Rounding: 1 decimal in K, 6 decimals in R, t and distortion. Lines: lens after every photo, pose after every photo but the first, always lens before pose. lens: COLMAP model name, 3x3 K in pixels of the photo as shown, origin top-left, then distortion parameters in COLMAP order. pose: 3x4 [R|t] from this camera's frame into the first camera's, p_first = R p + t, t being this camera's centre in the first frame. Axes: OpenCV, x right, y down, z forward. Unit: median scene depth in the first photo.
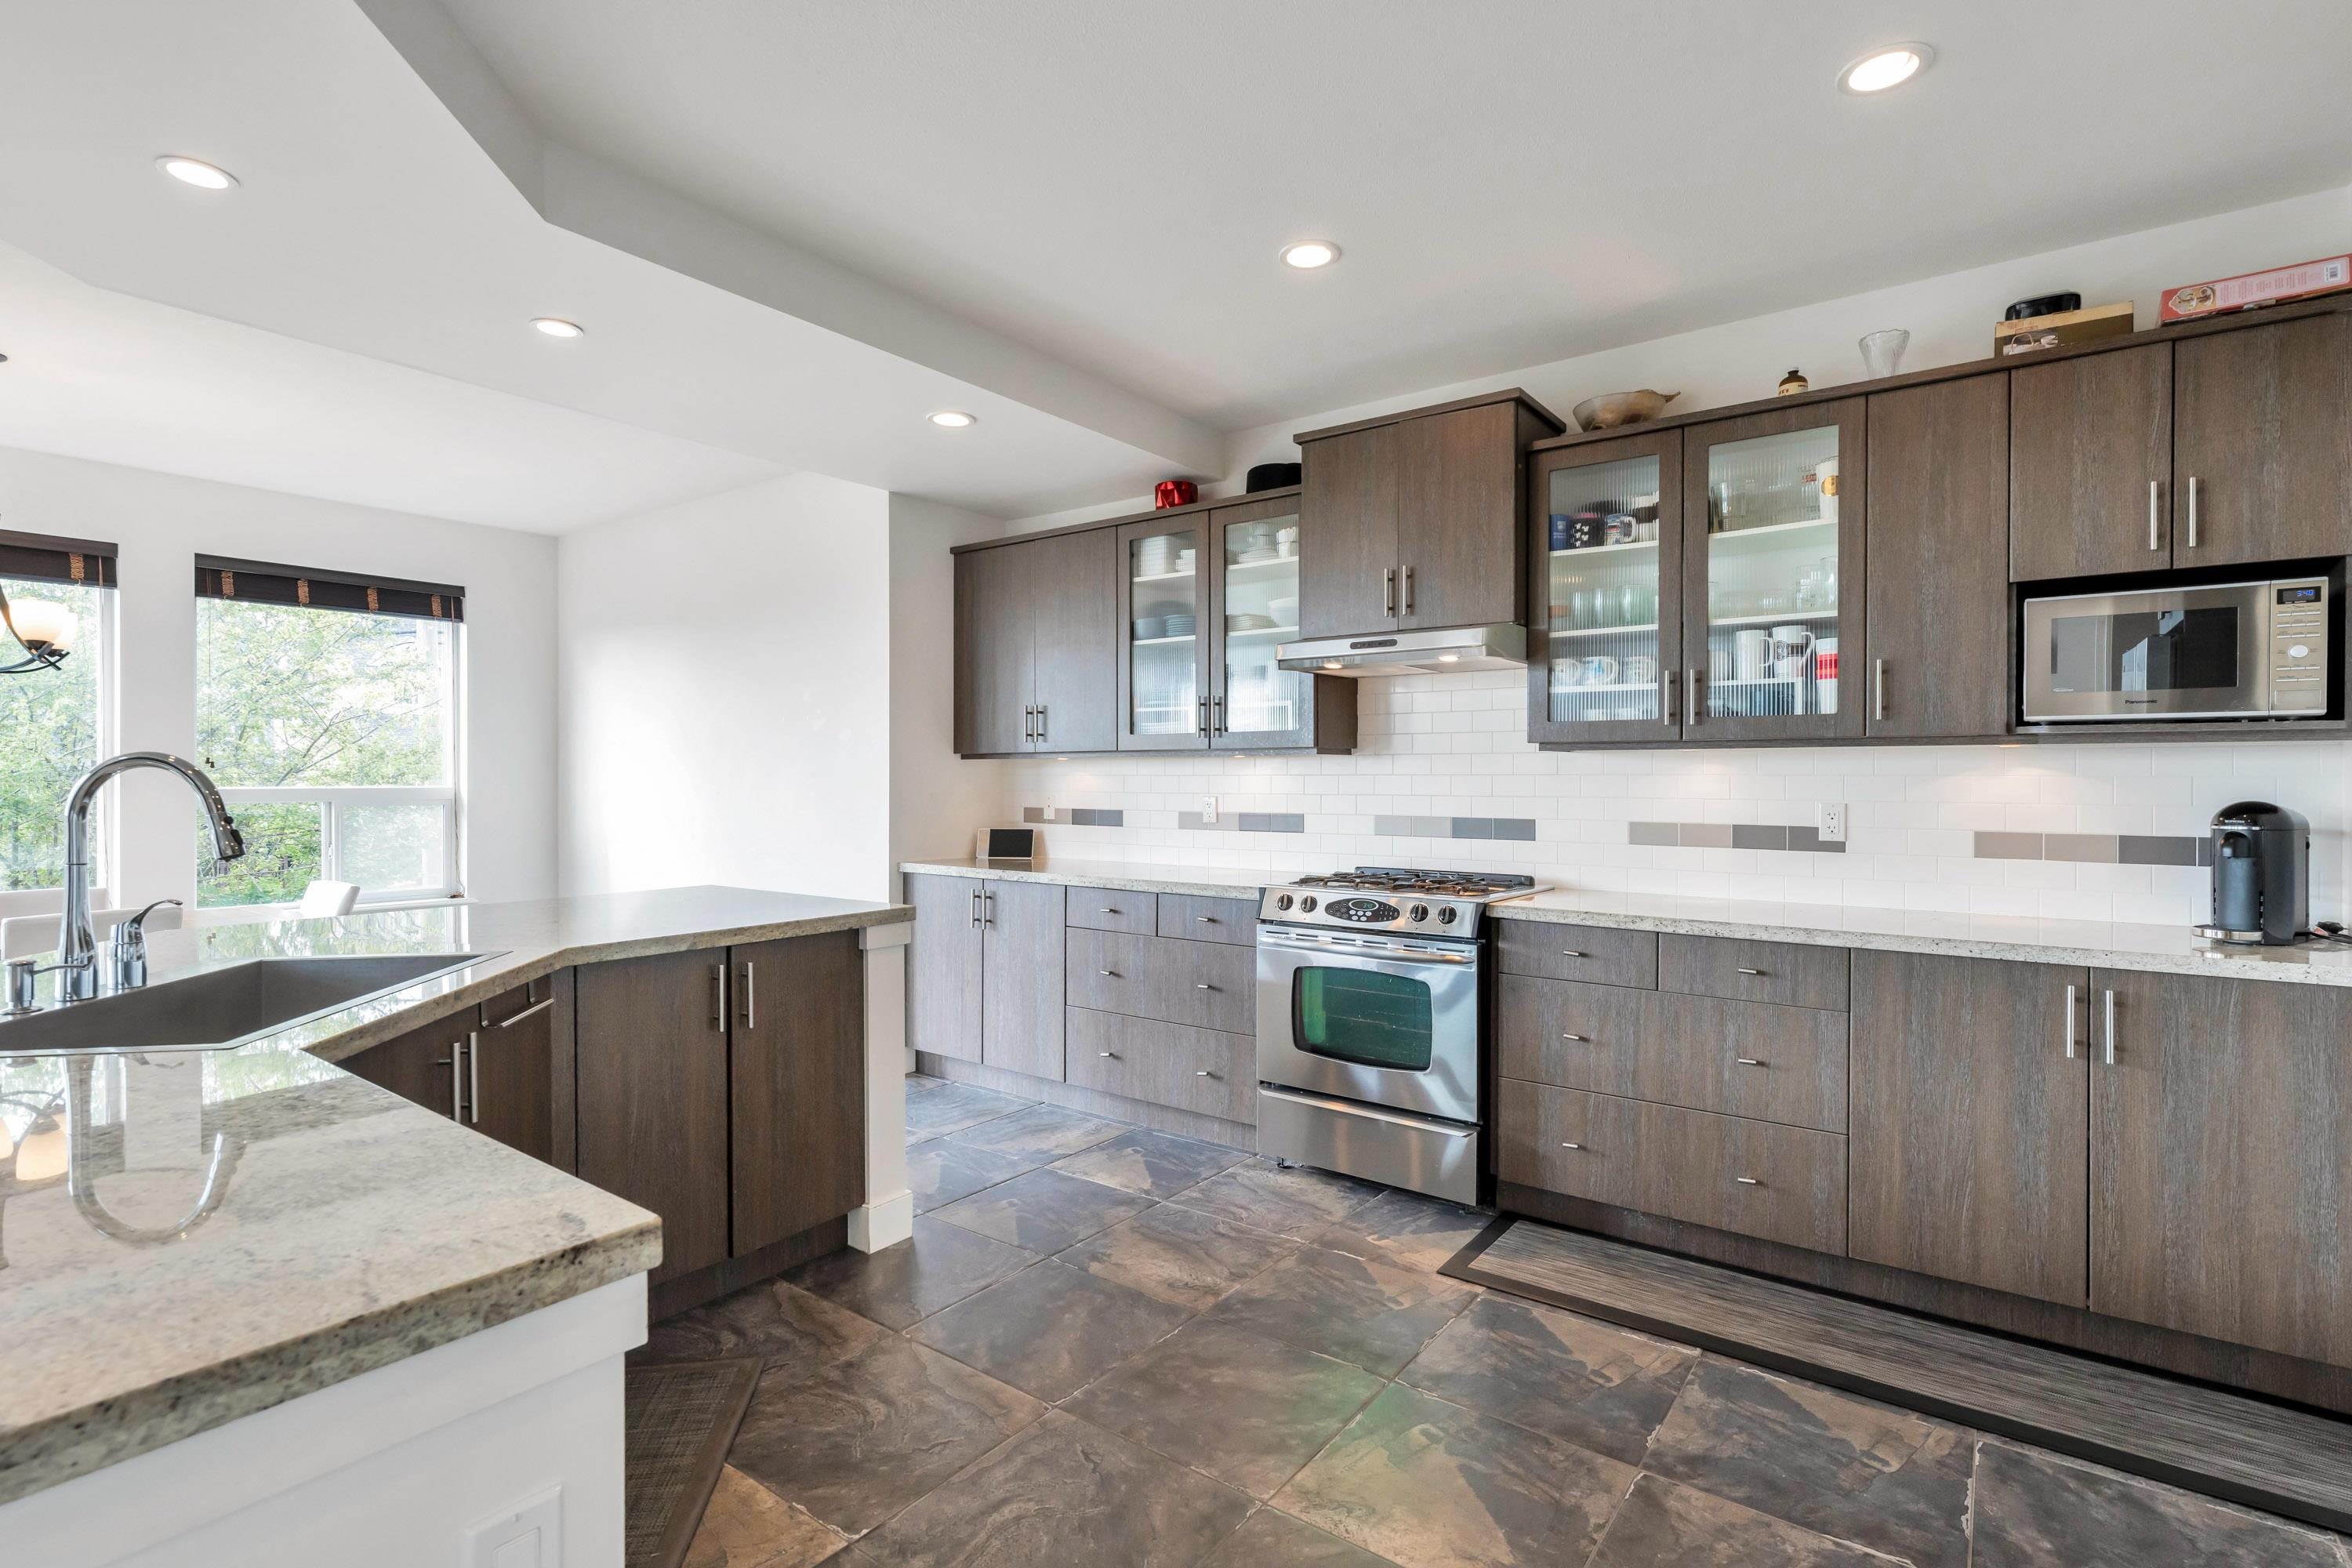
lens RADIAL K [[1127.3, 0, 1164.3], [0, 1127.3, 787.2], [0, 0, 1]] dist [-0.003509, 0.000049]
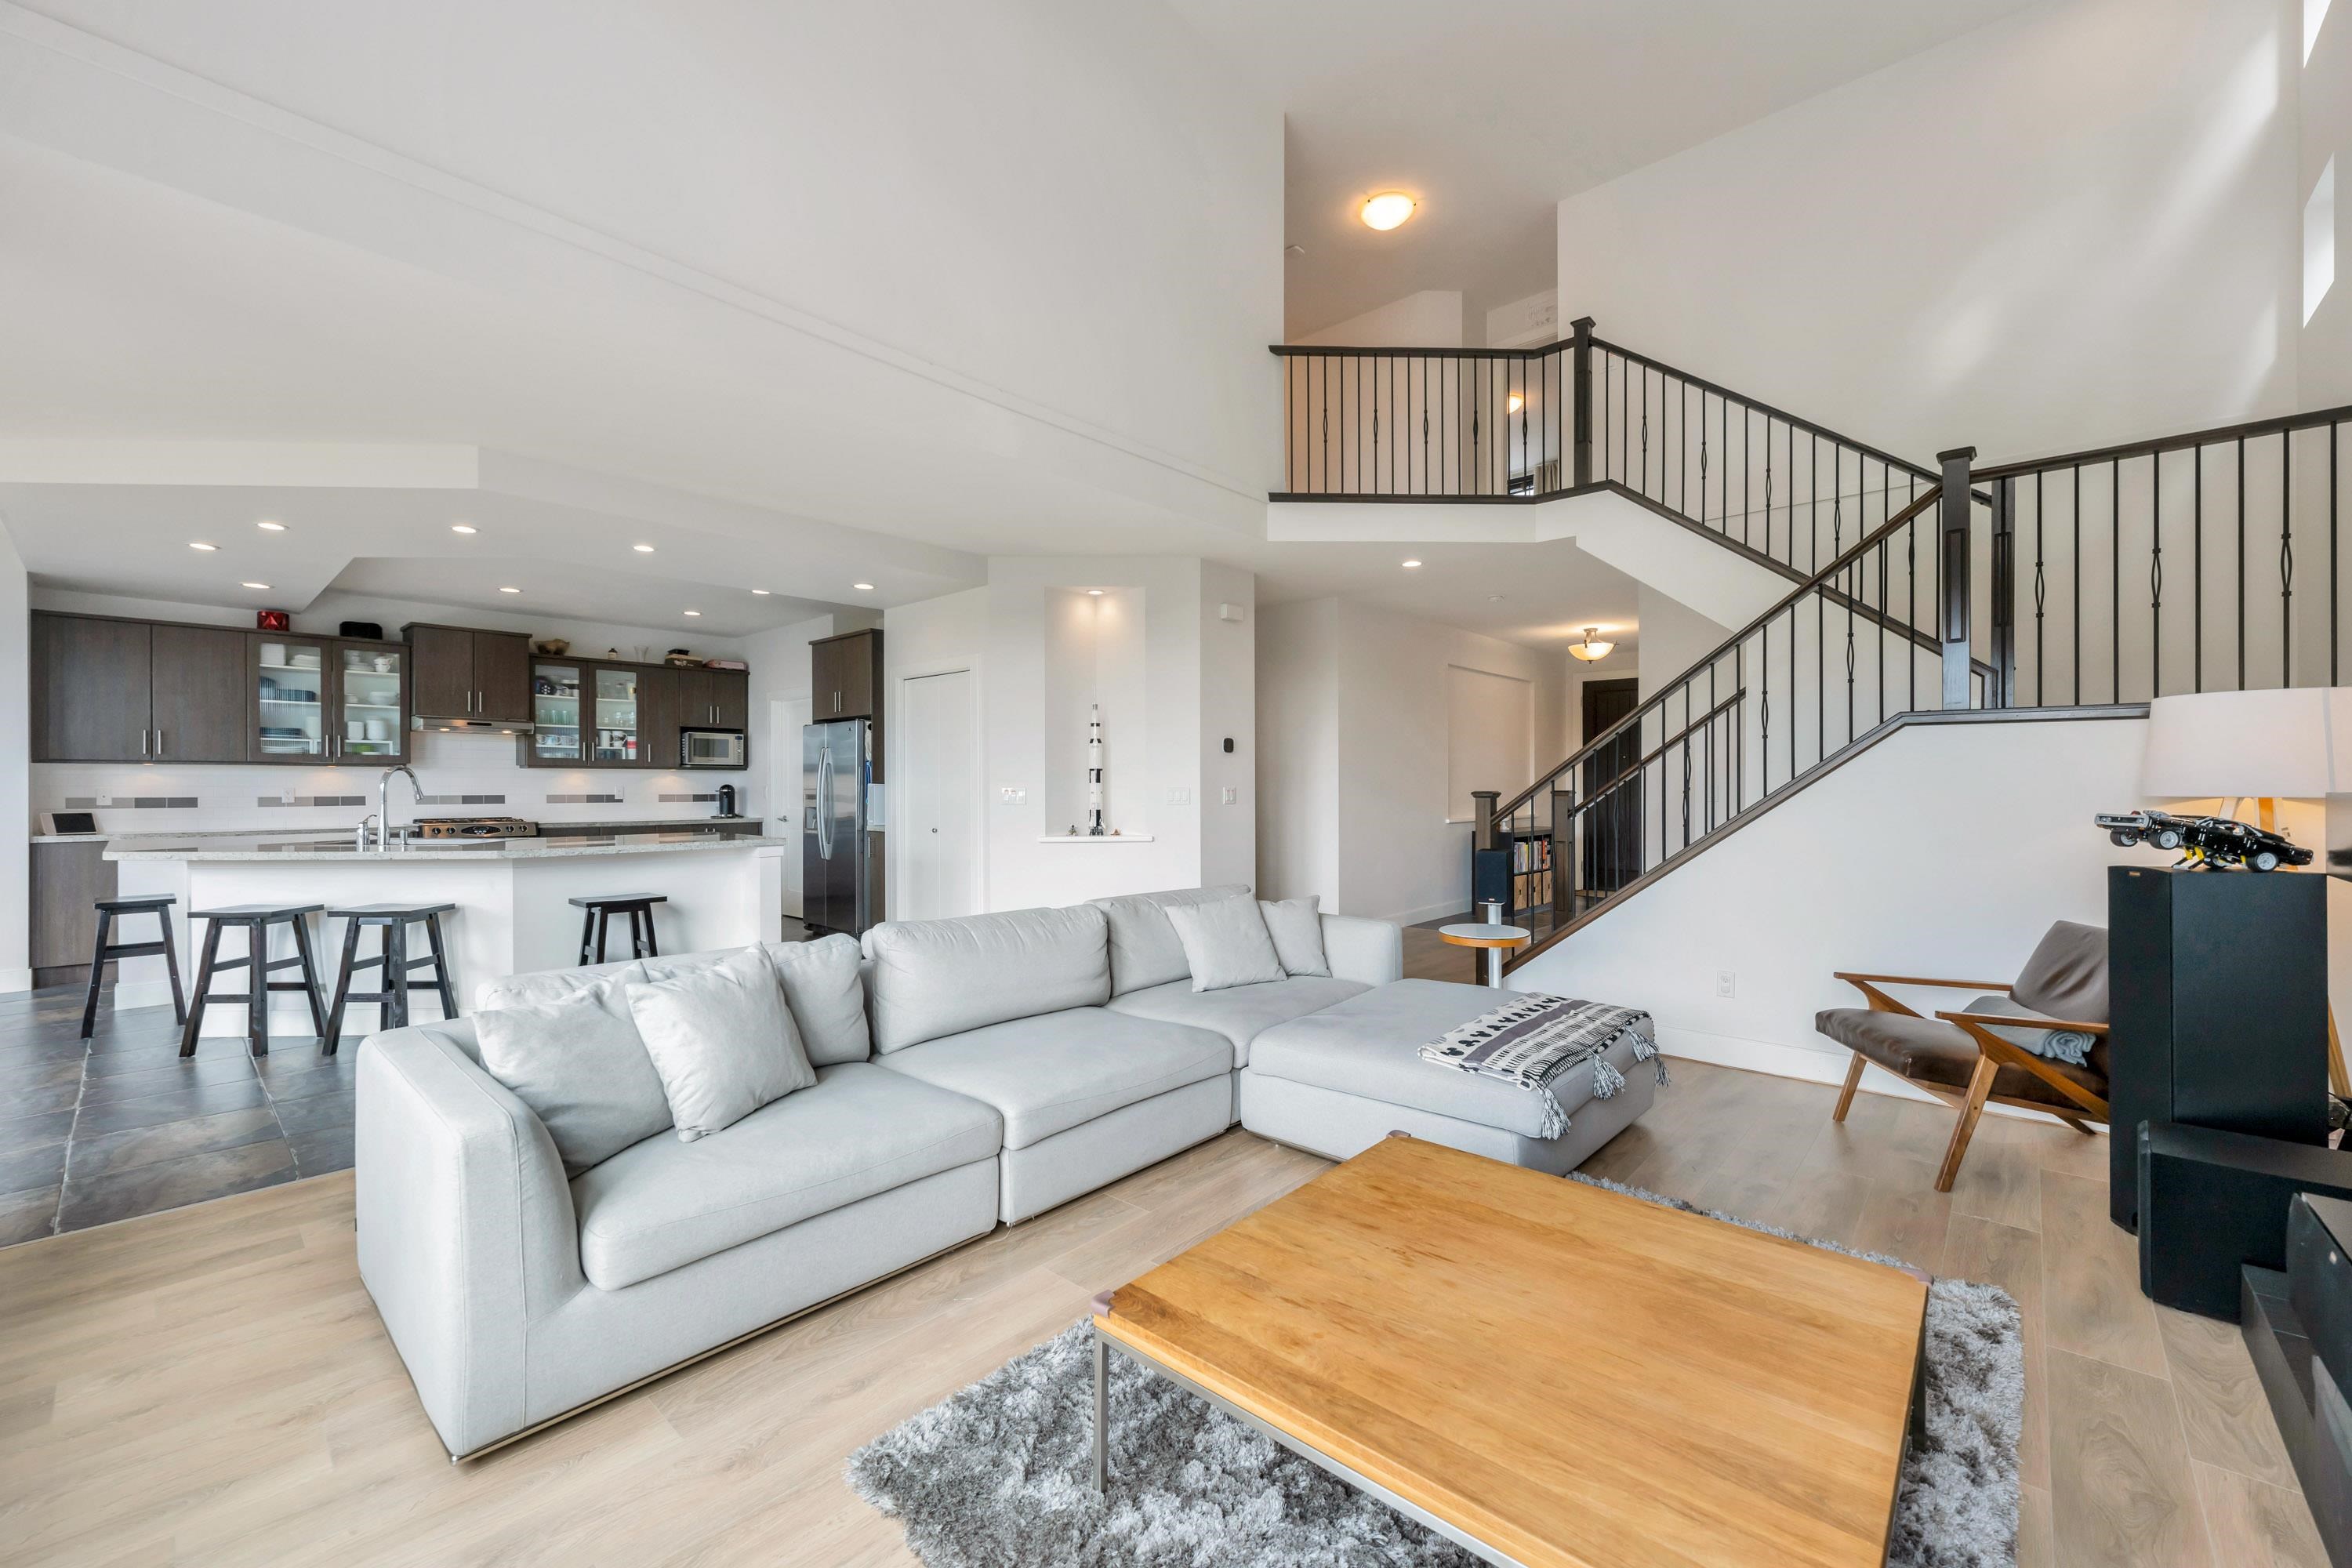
lens RADIAL K [[945.3, 0, 1185.5], [0, 945.3, 785.7], [0, 0, 1]] dist [0.000078, -0.000045]
pose [[0.071024, 0.002955, 0.997470, -1.967202], [0.014429, 0.999888, -0.003990, 0.045440], [-0.997370, 0.014676, 0.070974, -0.777135]]
